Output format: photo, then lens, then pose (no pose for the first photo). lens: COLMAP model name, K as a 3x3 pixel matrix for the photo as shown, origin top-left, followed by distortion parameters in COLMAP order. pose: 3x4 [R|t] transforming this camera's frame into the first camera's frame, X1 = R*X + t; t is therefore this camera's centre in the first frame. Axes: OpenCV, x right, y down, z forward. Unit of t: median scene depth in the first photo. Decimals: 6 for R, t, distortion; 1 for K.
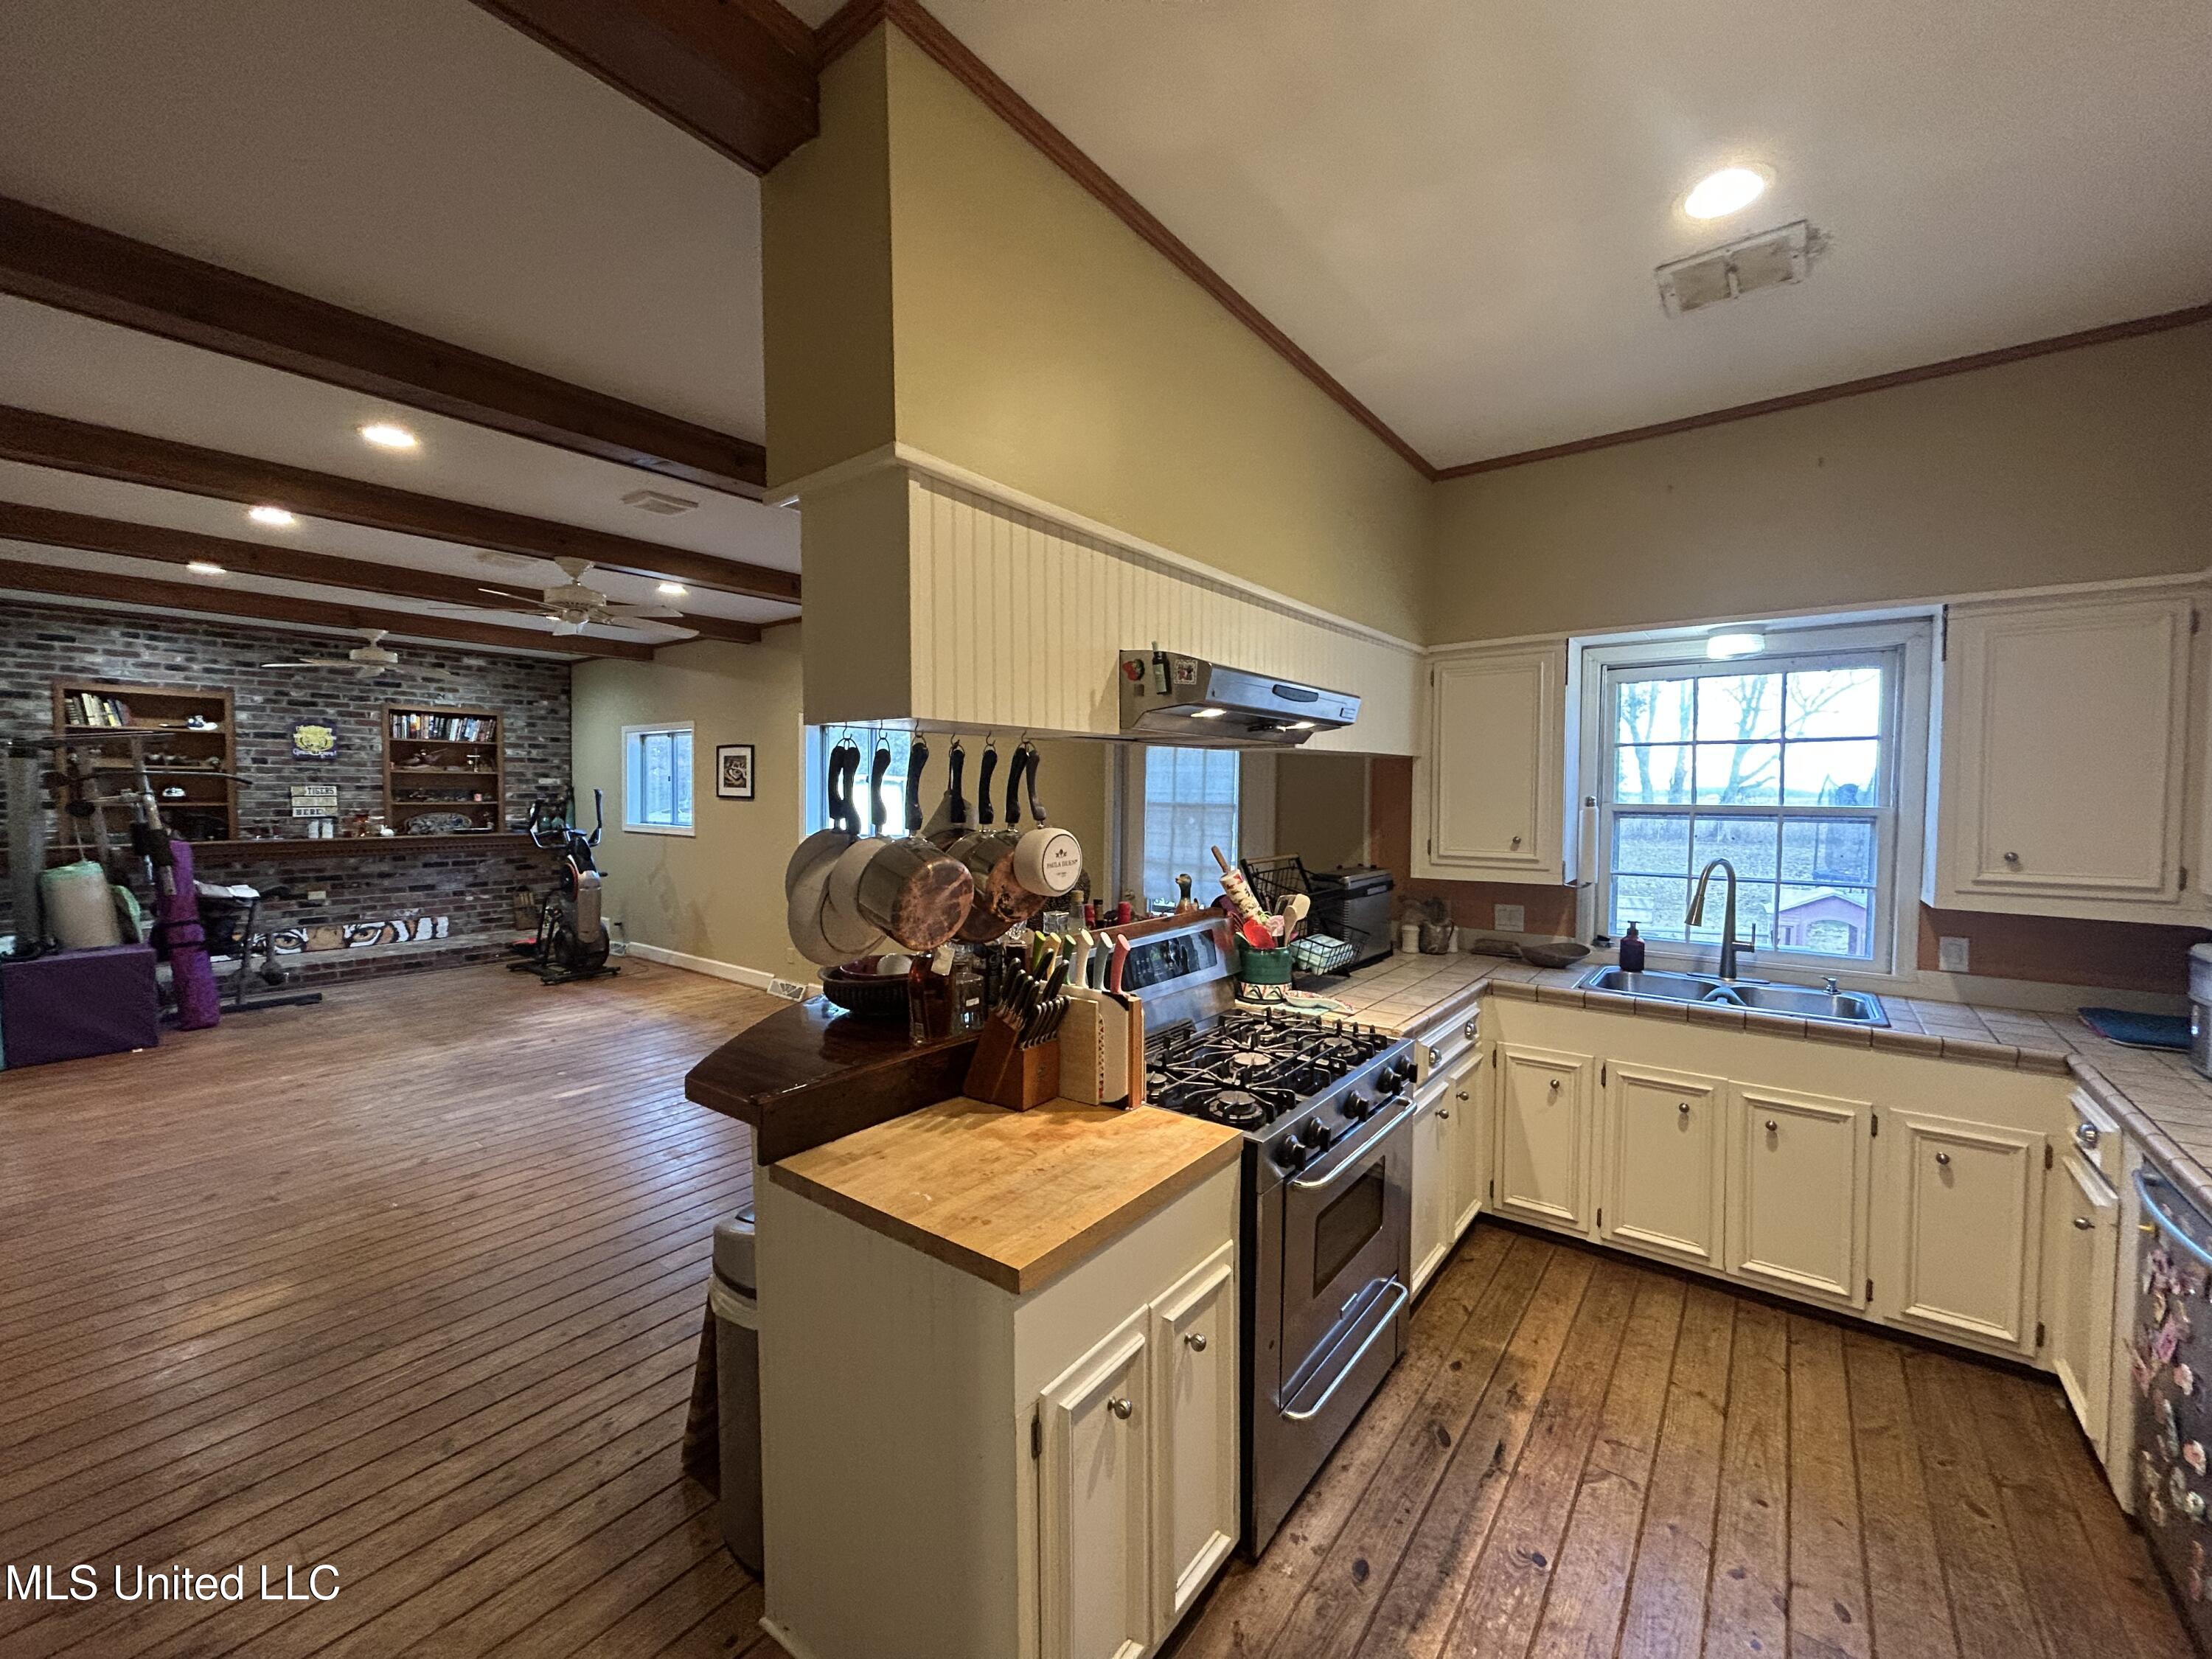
lens RADIAL K [[891.5, 0, 1099.2], [0, 891.5, 827.8], [0, 0, 1]] dist [0.003064, -0.000373]
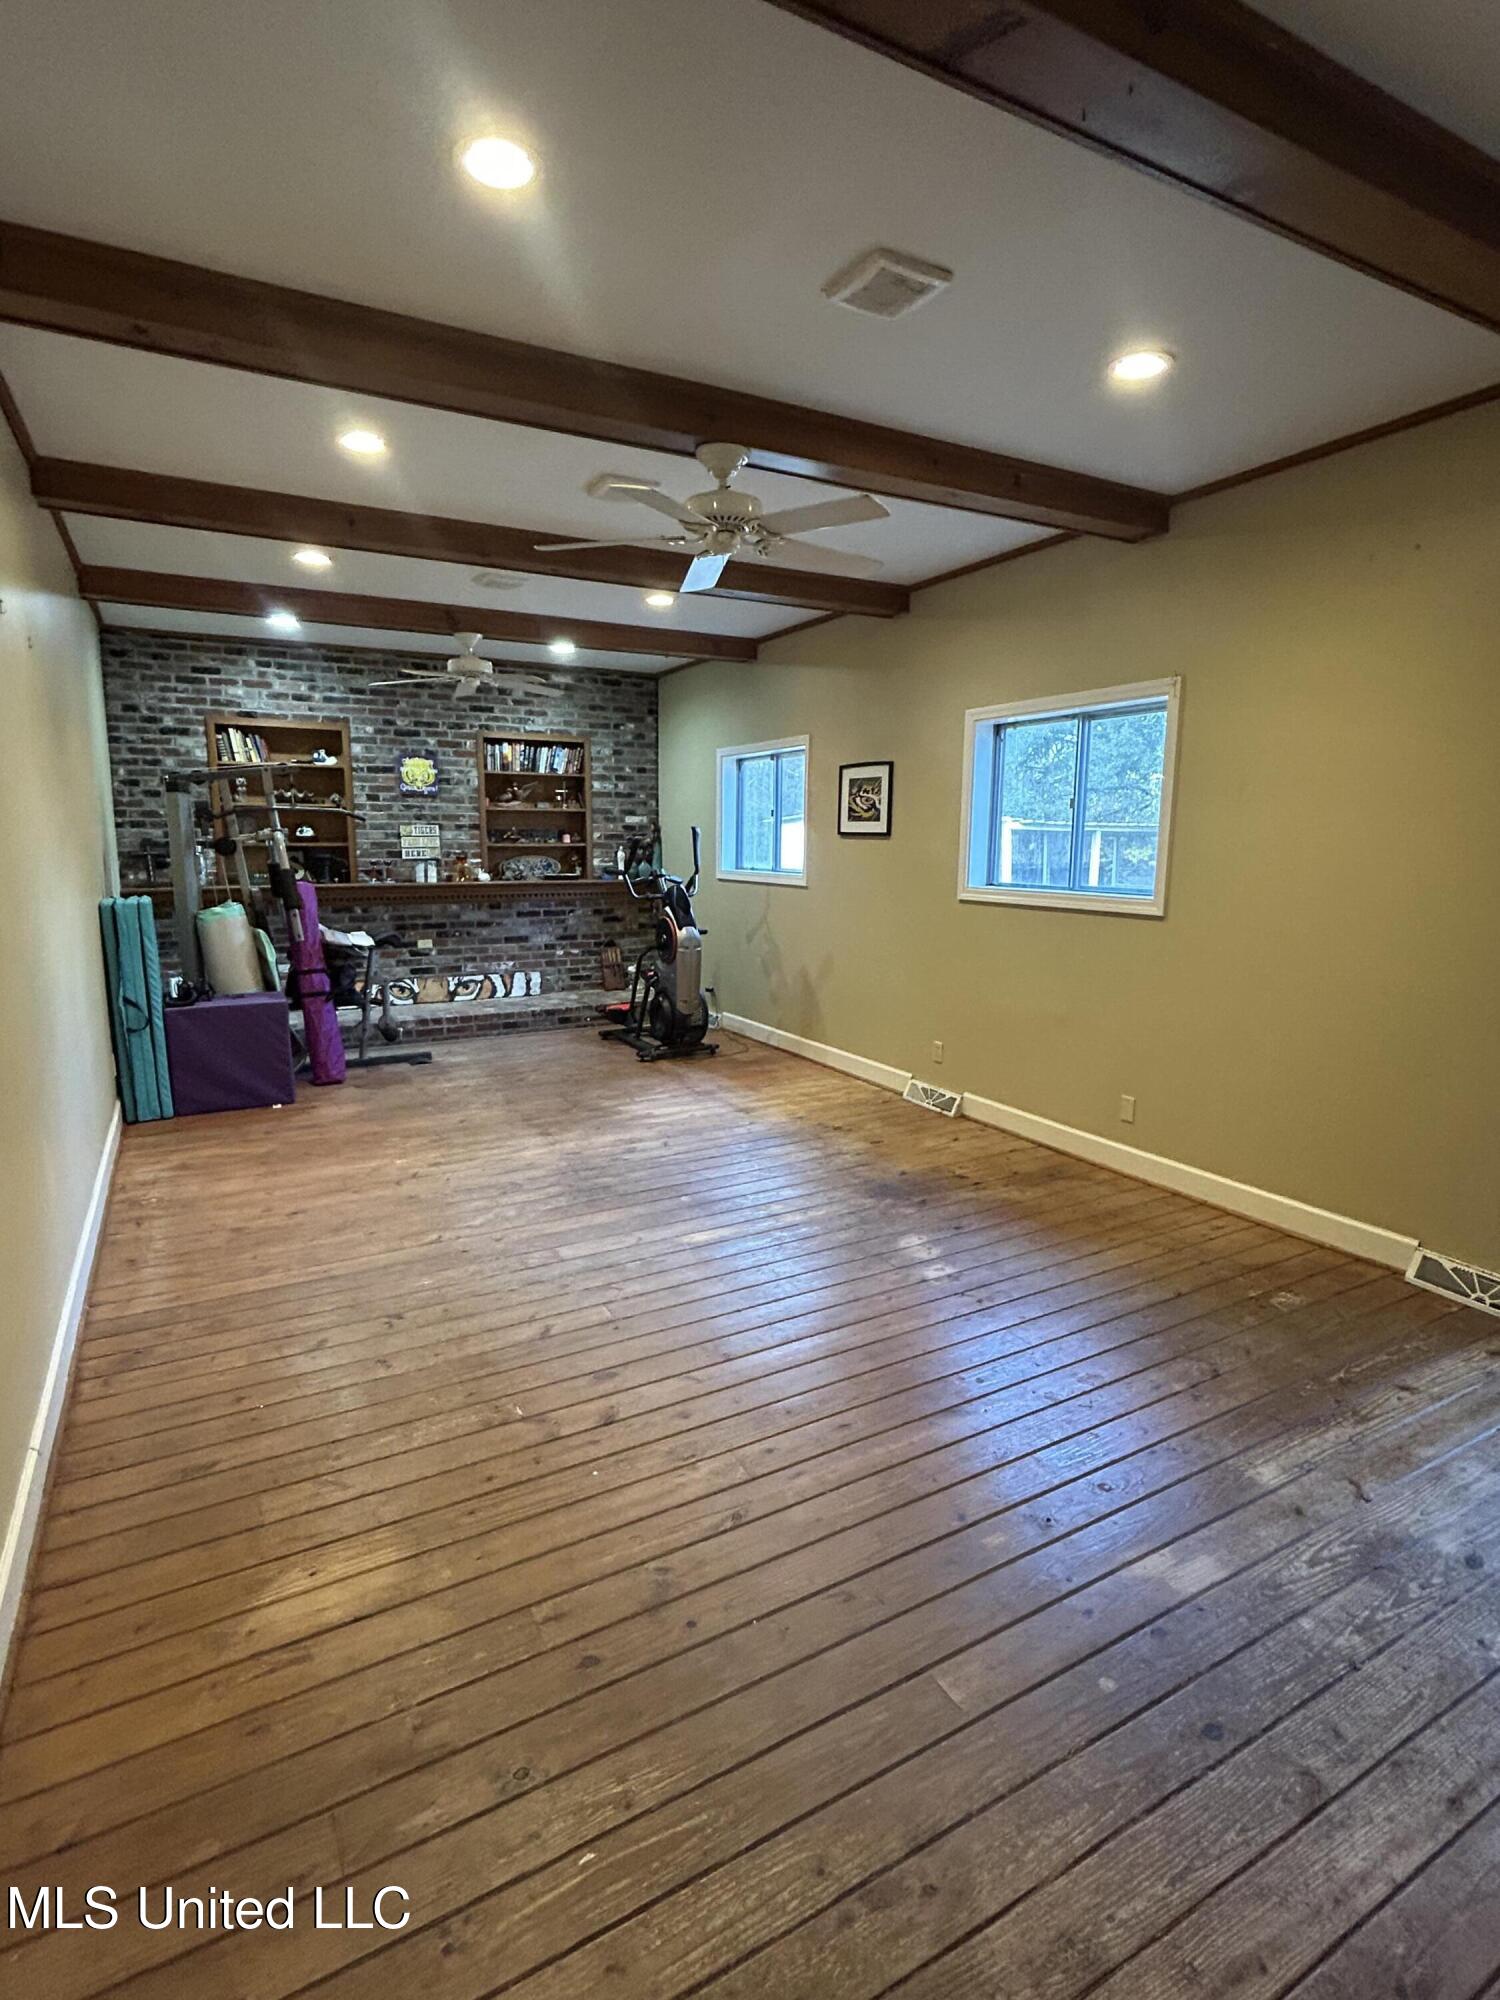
lens RADIAL K [[990.6, 0, 750.0], [0, 990.6, 1000.0], [0, 0, 1]] dist [-0.002252, -0.000149]
pose [[0.918839, 0.060386, -0.389985, -0.161756], [-0.014023, 0.992595, 0.120656, 0.004439], [0.394383, -0.105395, 0.912882, 0.189609]]
